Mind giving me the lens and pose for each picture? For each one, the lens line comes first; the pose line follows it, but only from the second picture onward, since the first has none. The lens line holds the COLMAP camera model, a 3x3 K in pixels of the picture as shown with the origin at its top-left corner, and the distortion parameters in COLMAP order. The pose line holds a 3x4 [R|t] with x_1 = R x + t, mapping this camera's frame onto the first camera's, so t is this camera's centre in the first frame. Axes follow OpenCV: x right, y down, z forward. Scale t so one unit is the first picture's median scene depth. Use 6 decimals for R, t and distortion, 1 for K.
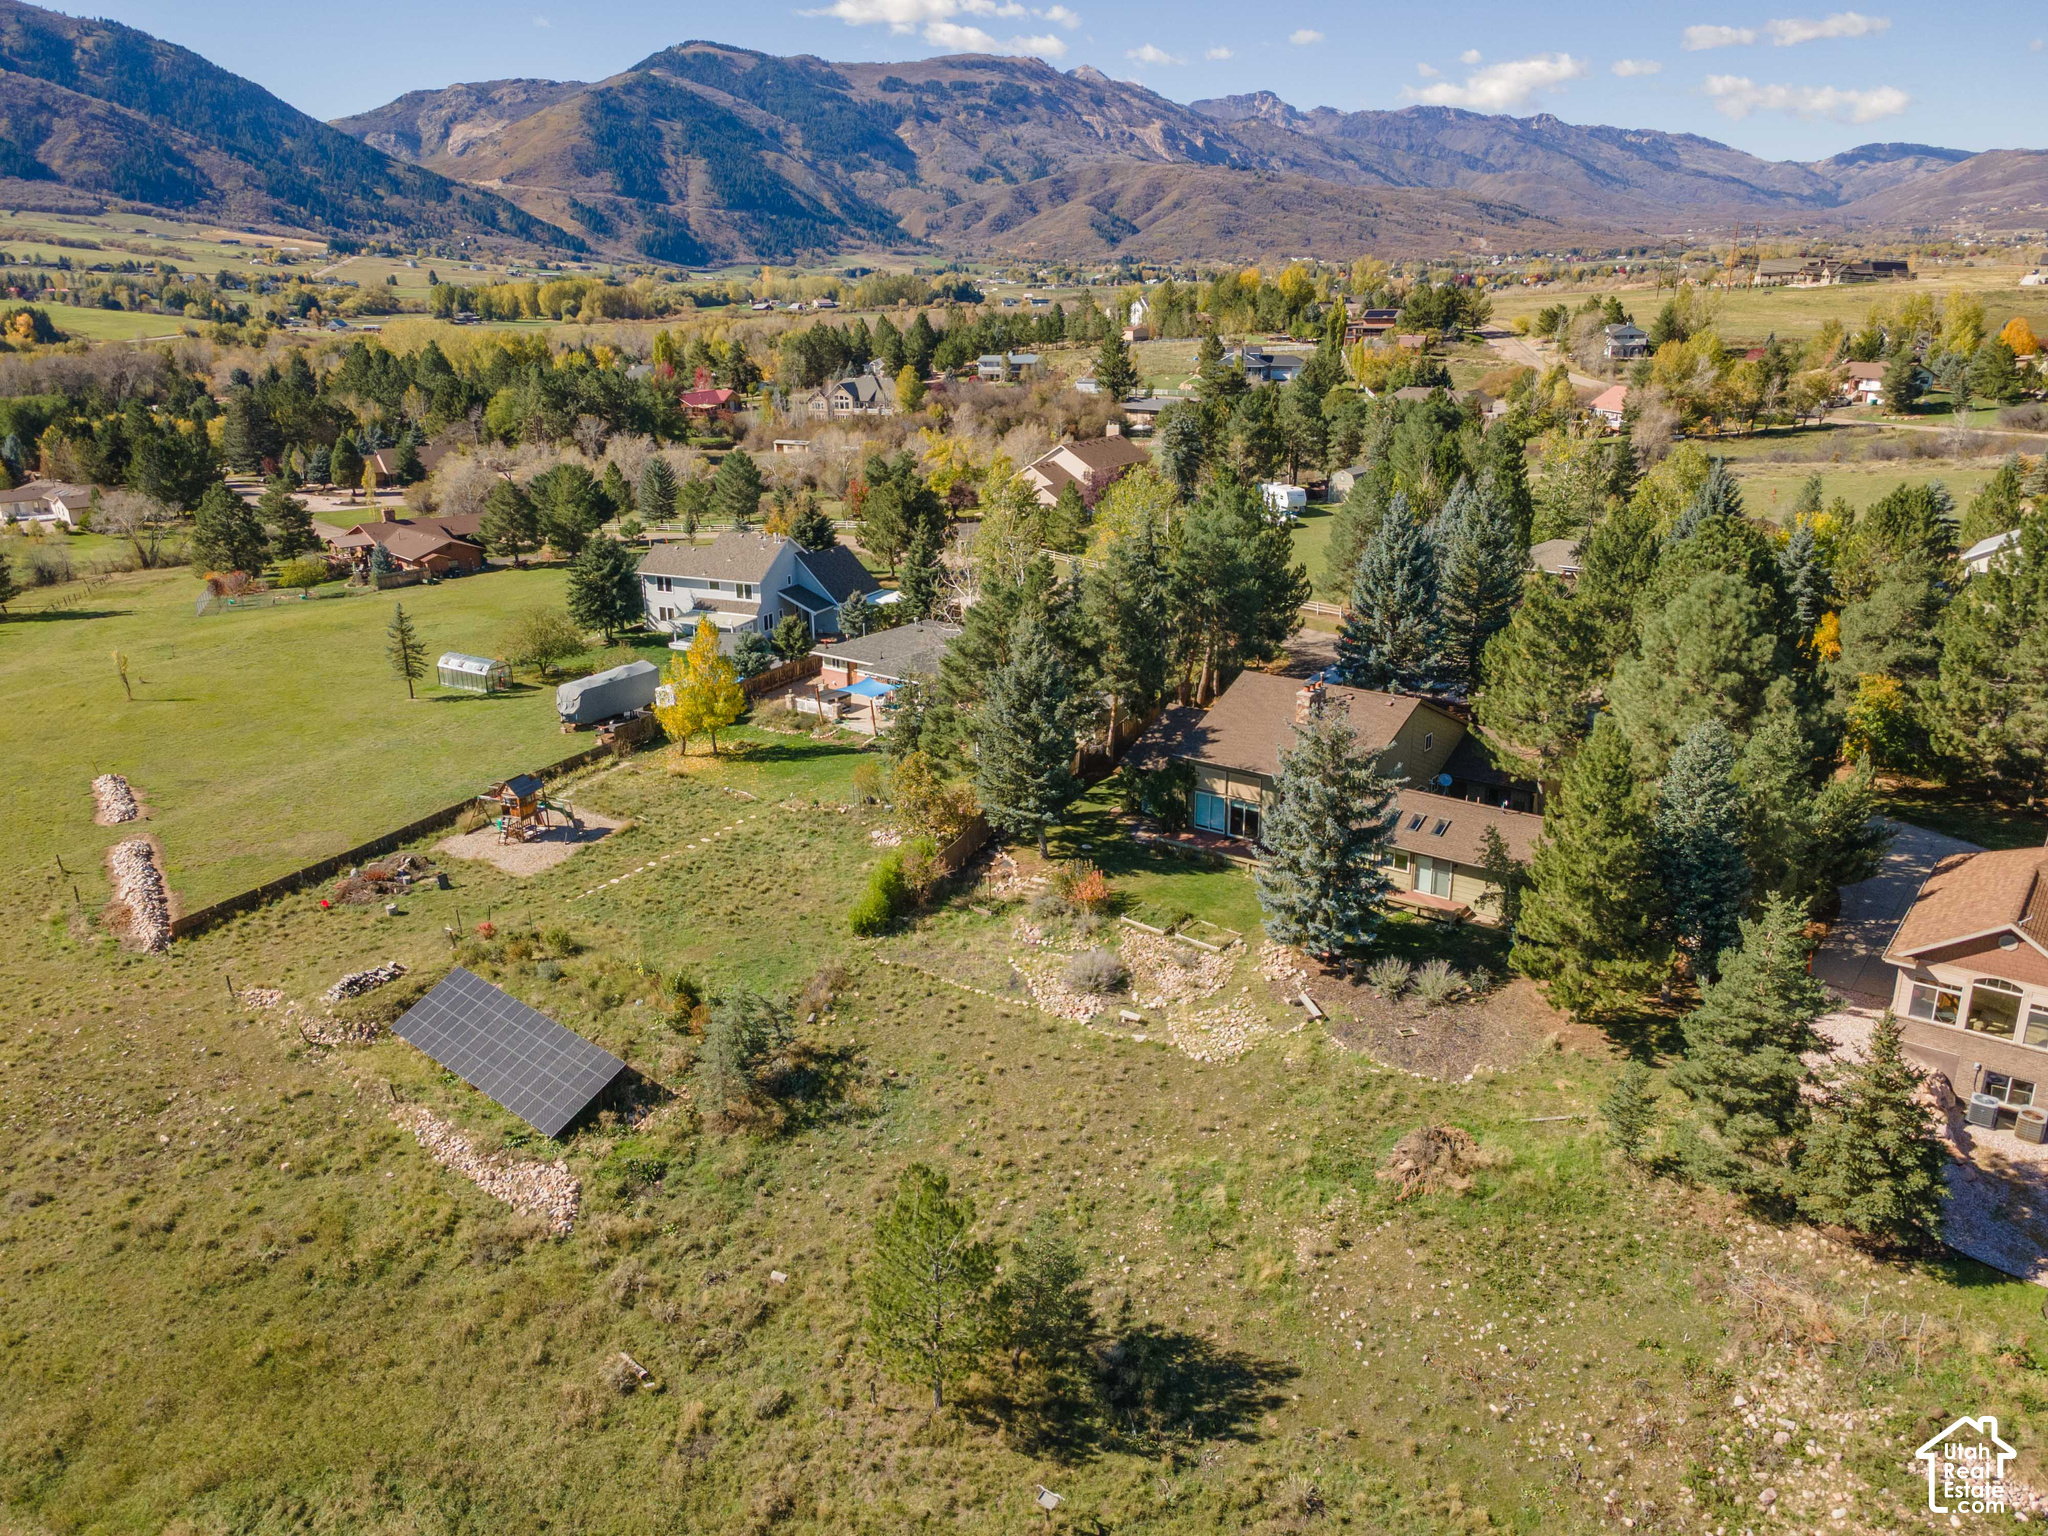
lens RADIAL K [[1536.6, 0, 991.8], [0, 1536.6, 732.2], [0, 0, 1]] dist [0.032720, 0.026437]
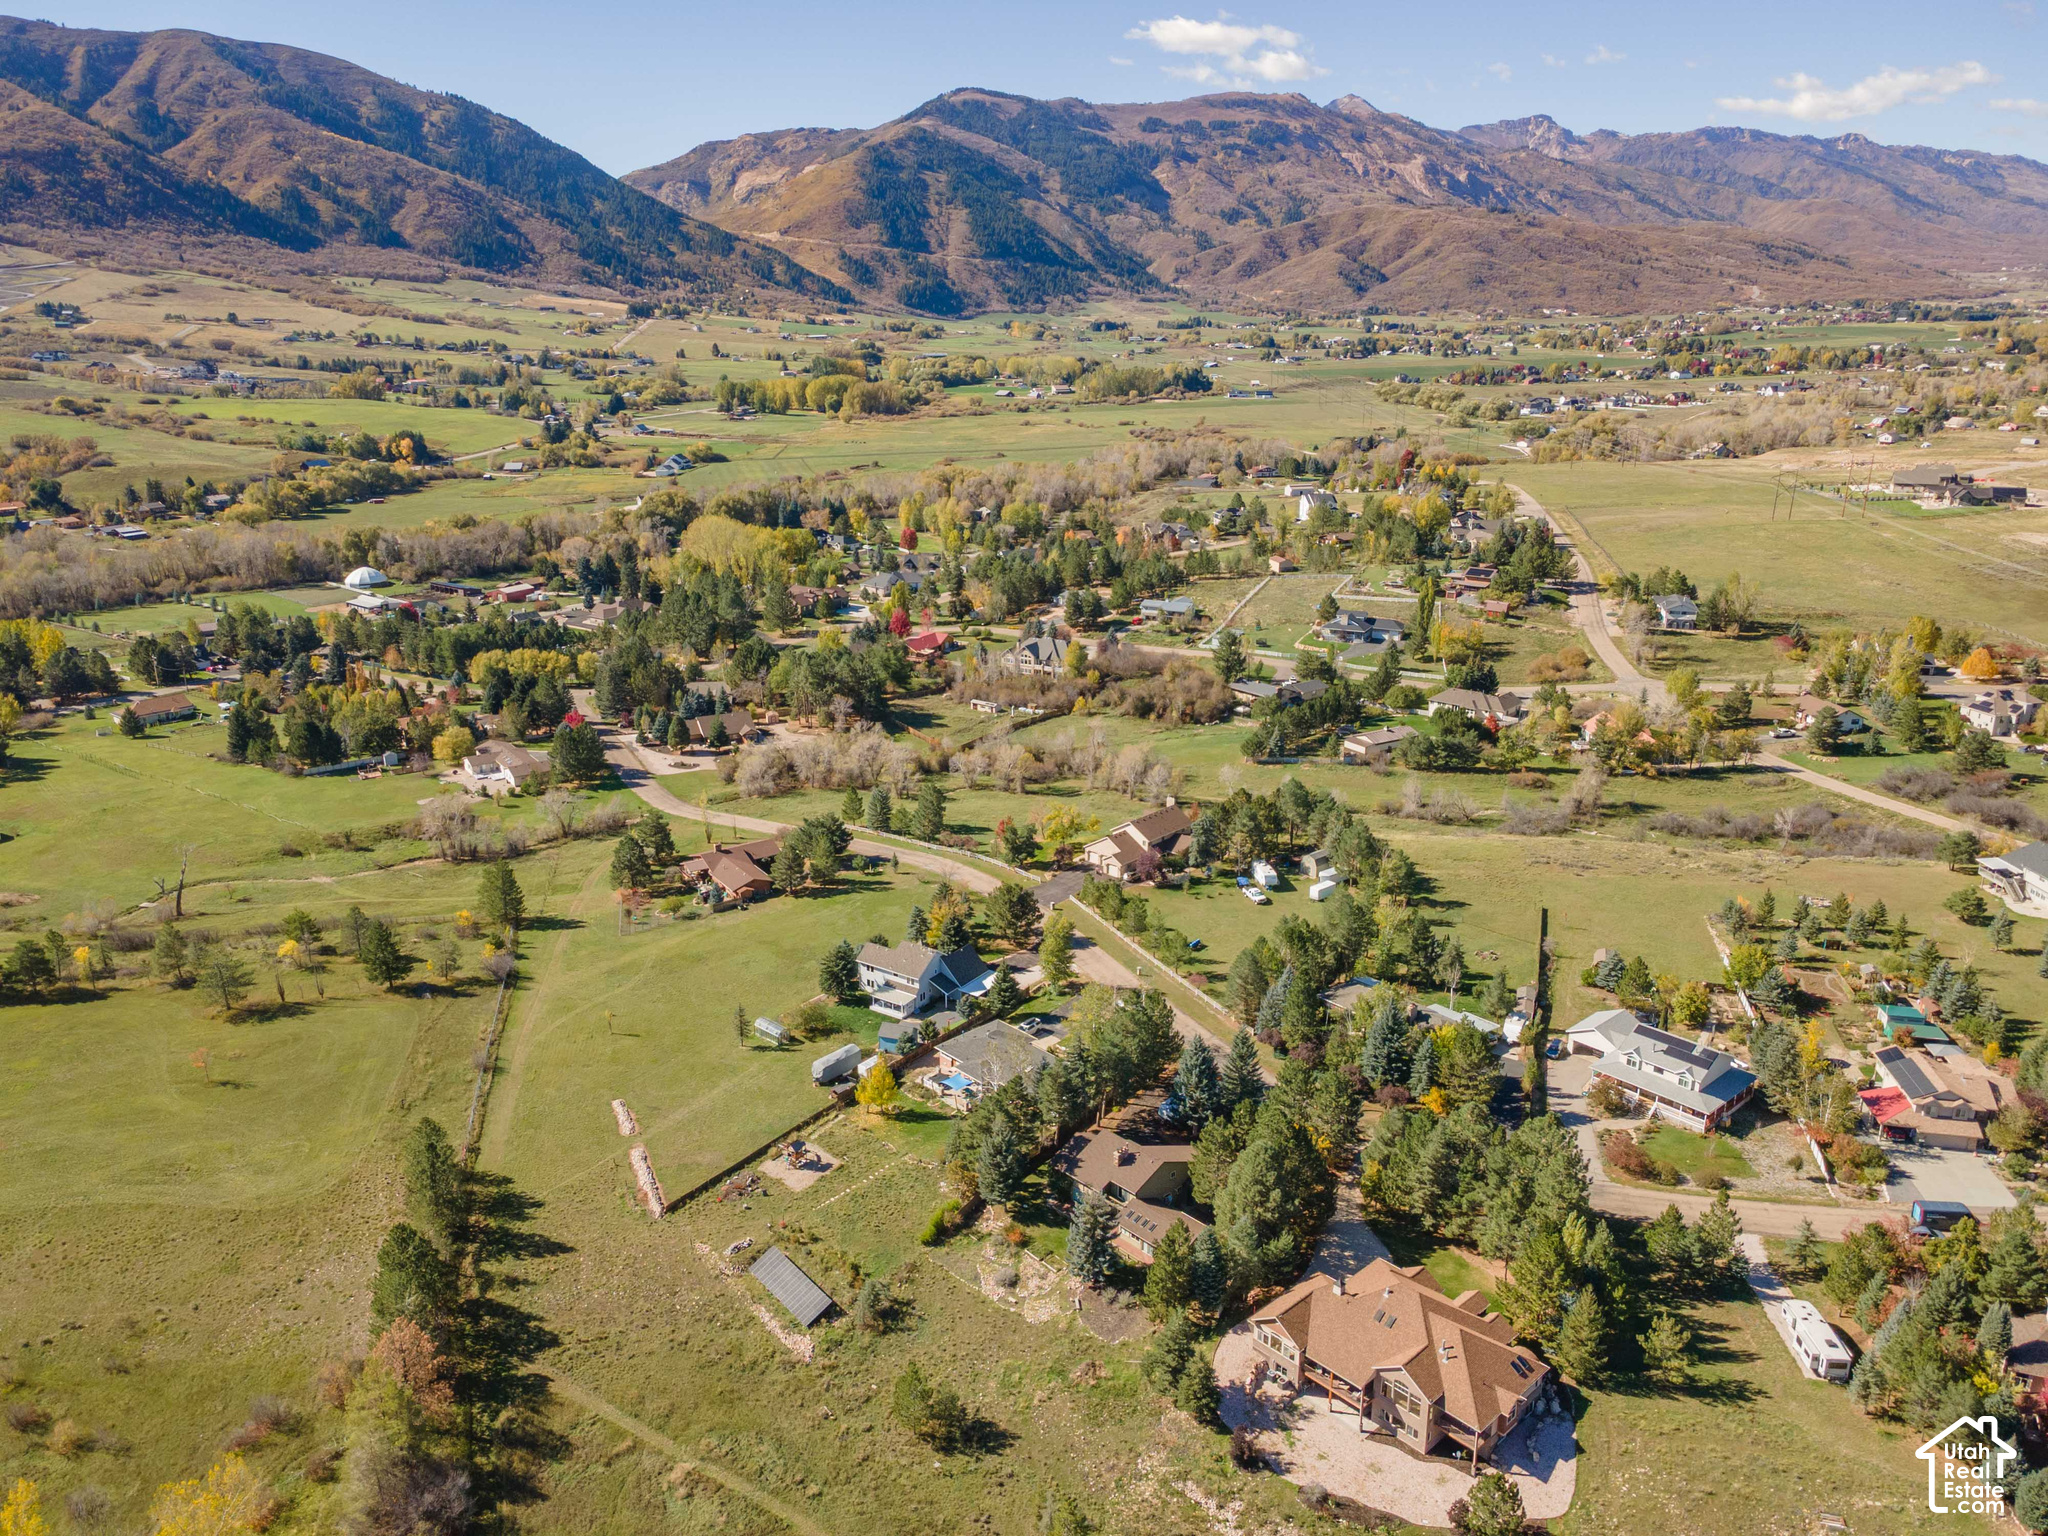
lens RADIAL K [[1536.6, 0, 978.9], [0, 1536.6, 784.0], [0, 0, 1]] dist [0.032720, 0.026437]
pose [[0.985734, 0.057030, -0.158352, 0.069434], [-0.051463, 0.997912, 0.039039, -0.139470], [0.160248, -0.030332, 0.986611, -0.281972]]
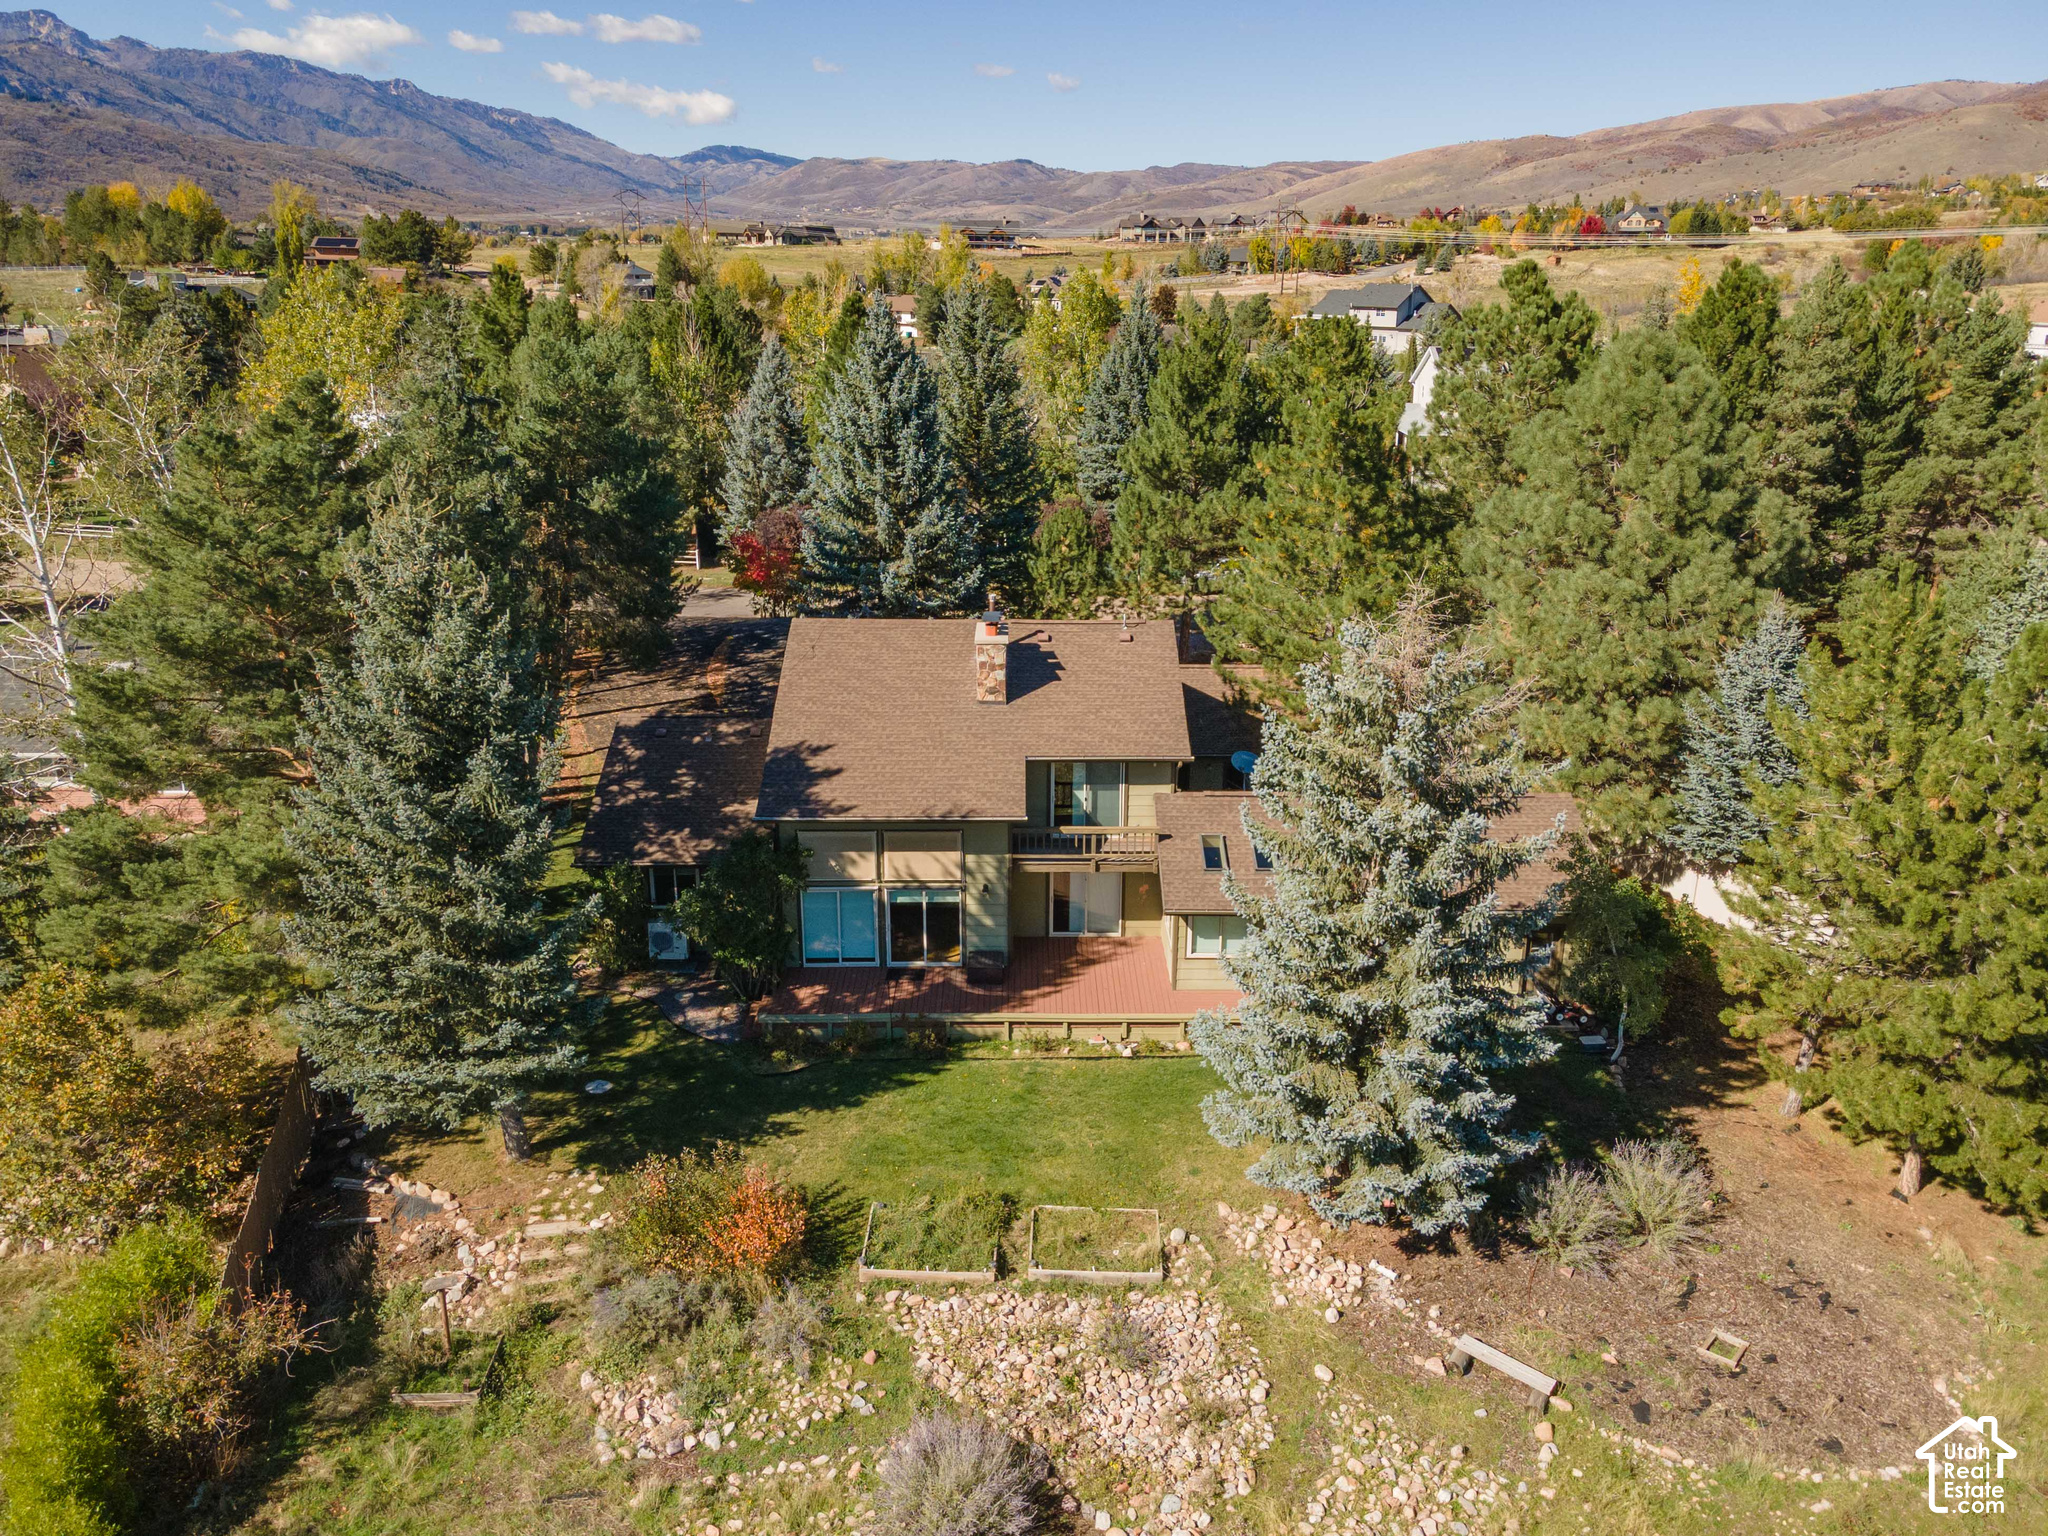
lens RADIAL K [[1536.6, 0, 1075.5], [0, 1536.6, 783.6], [0, 0, 1]] dist [0.032720, 0.026437]
pose [[0.761732, -0.187788, 0.620080, -0.016716], [0.163881, 0.981796, 0.096015, -0.004690], [-0.626823, 0.028482, 0.778641, 0.125779]]
